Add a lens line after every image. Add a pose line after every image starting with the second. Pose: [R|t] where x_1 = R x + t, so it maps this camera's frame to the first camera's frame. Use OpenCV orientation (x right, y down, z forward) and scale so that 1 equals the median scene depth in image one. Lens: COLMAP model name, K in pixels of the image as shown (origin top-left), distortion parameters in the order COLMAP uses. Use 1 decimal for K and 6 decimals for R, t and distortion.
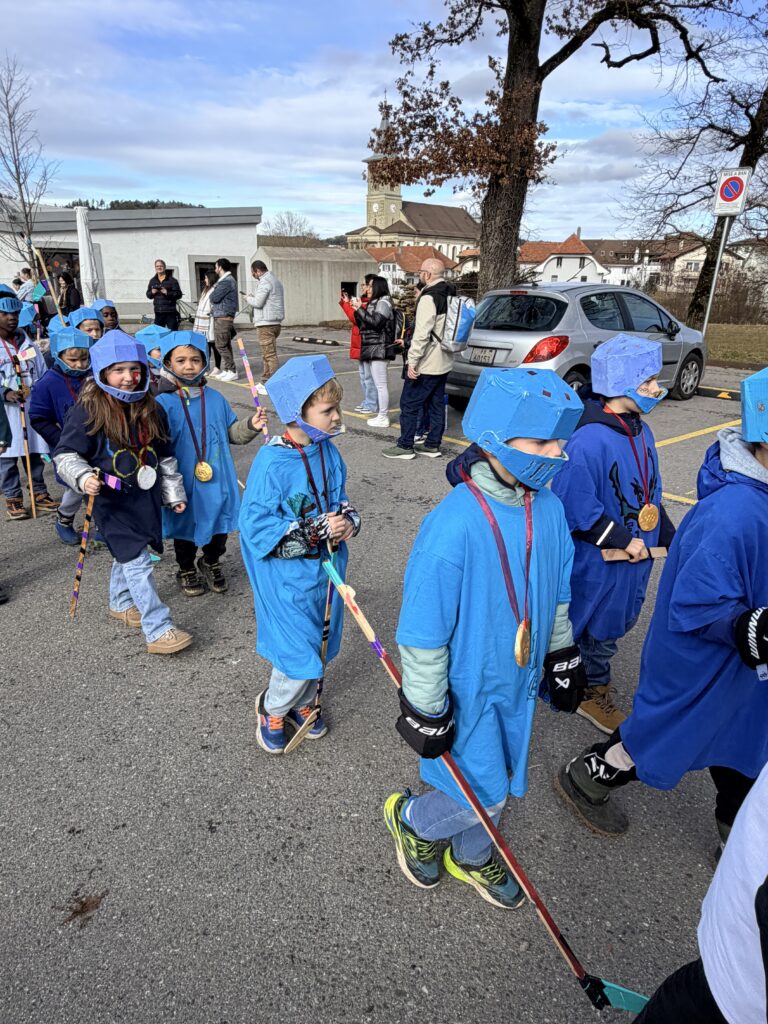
lens RADIAL K [[687.3, 0, 391.2], [0, 687.3, 506.6], [0, 0, 1]] dist [-0.002537, 0.004322]
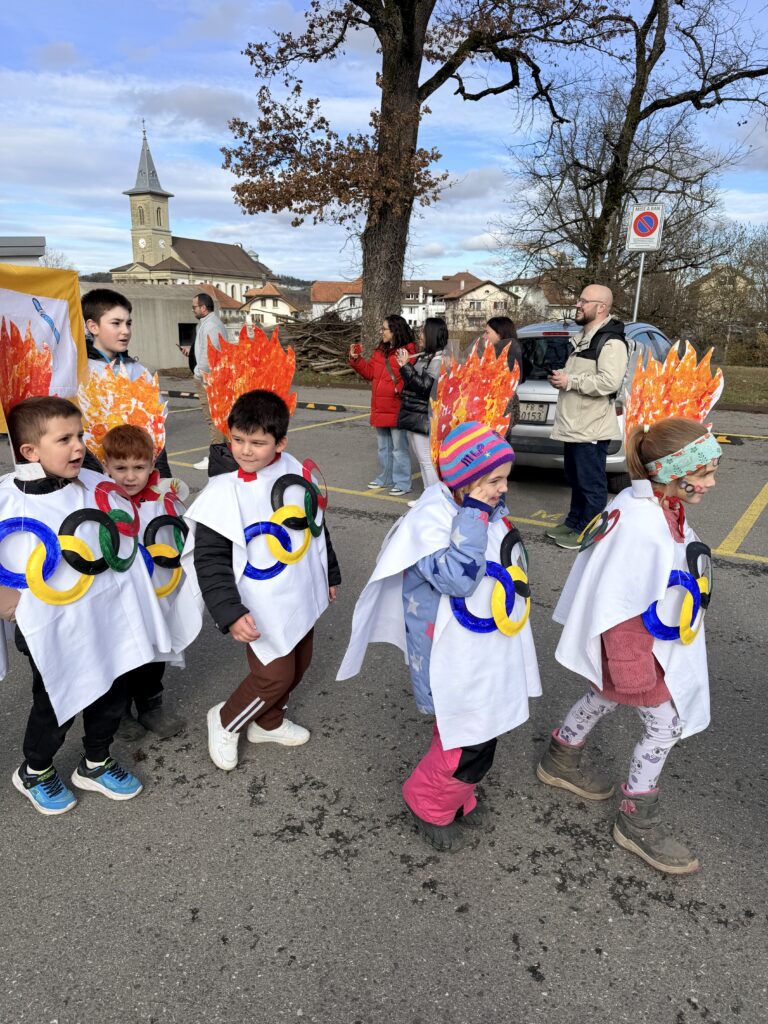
lens RADIAL K [[721.7, 0, 390.1], [0, 721.7, 517.6], [0, 0, 1]] dist [0.021475, -0.030579]
pose [[0.957159, -0.086282, 0.276409, -0.125388], [0.100222, 0.994289, -0.036682, -0.036306], [-0.271666, 0.062813, 0.960340, 0.104654]]
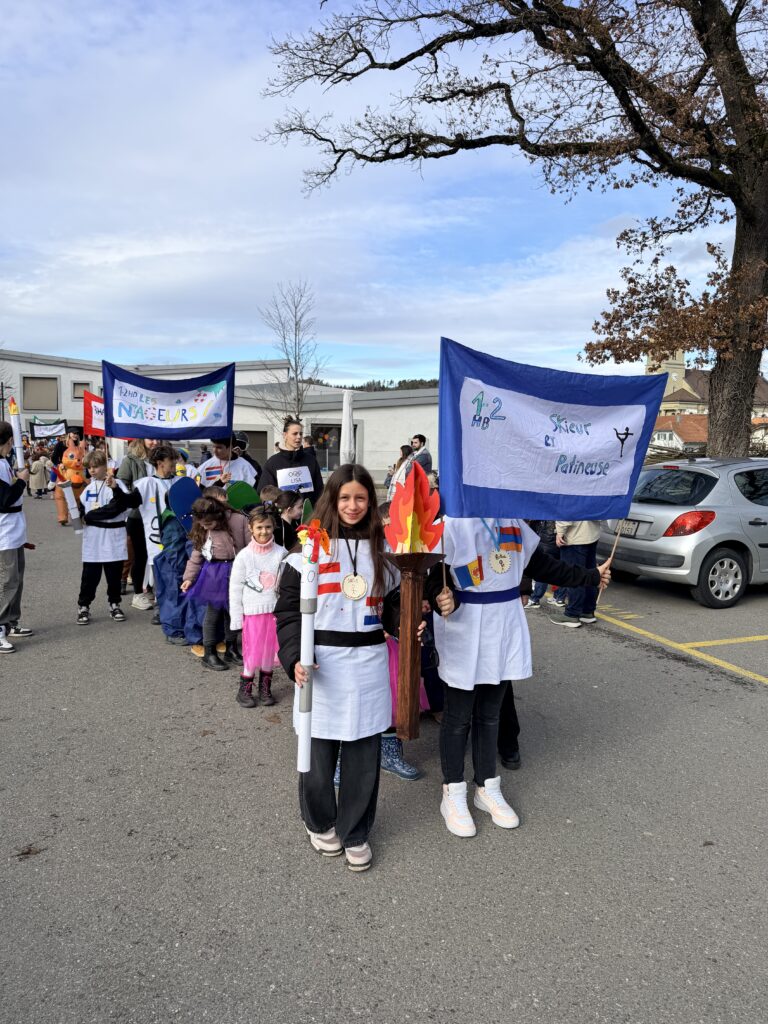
lens RADIAL K [[721.1, 0, 384.0], [0, 721.1, 512.8], [0, 0, 1]] dist [0.020360, -0.028506]
pose [[0.929358, 0.035466, -0.367473, 0.087268], [-0.118209, 0.971558, -0.205188, 0.007938], [0.349744, 0.234131, 0.907117, -0.038204]]
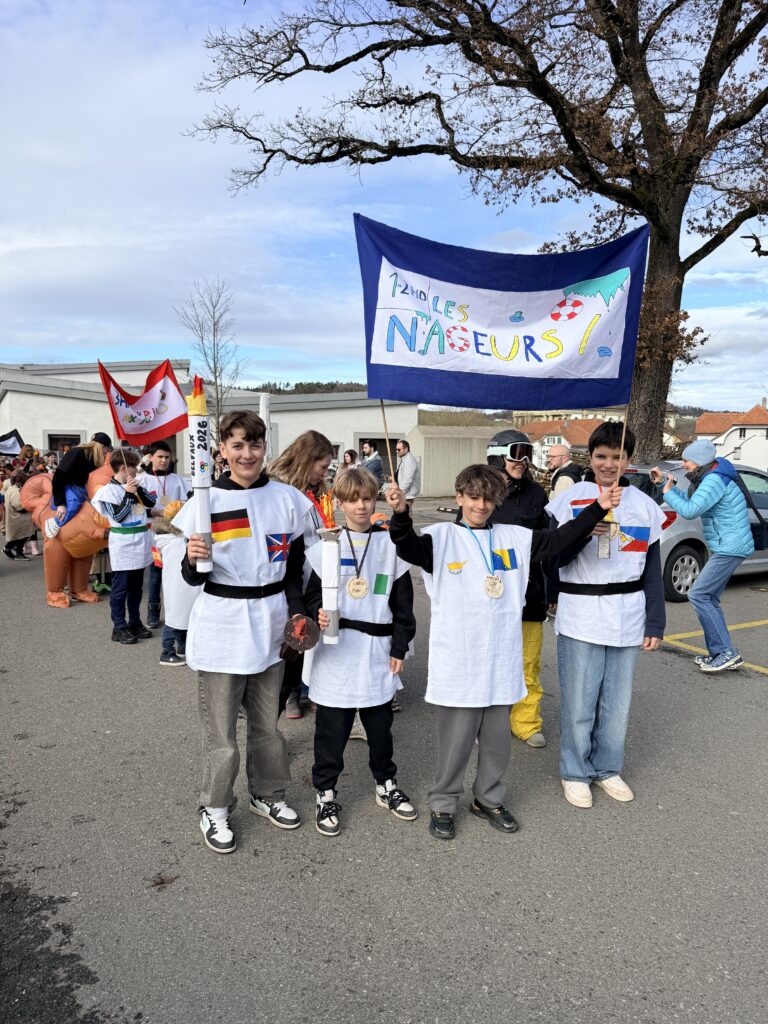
lens RADIAL K [[721.7, 0, 390.1], [0, 721.7, 517.6], [0, 0, 1]] dist [0.021475, -0.030579]
pose [[0.973848, 0.019680, -0.226346, 0.037089], [-0.070239, 0.973517, -0.217558, 0.012390], [0.216070, 0.227767, 0.949440, -0.055950]]
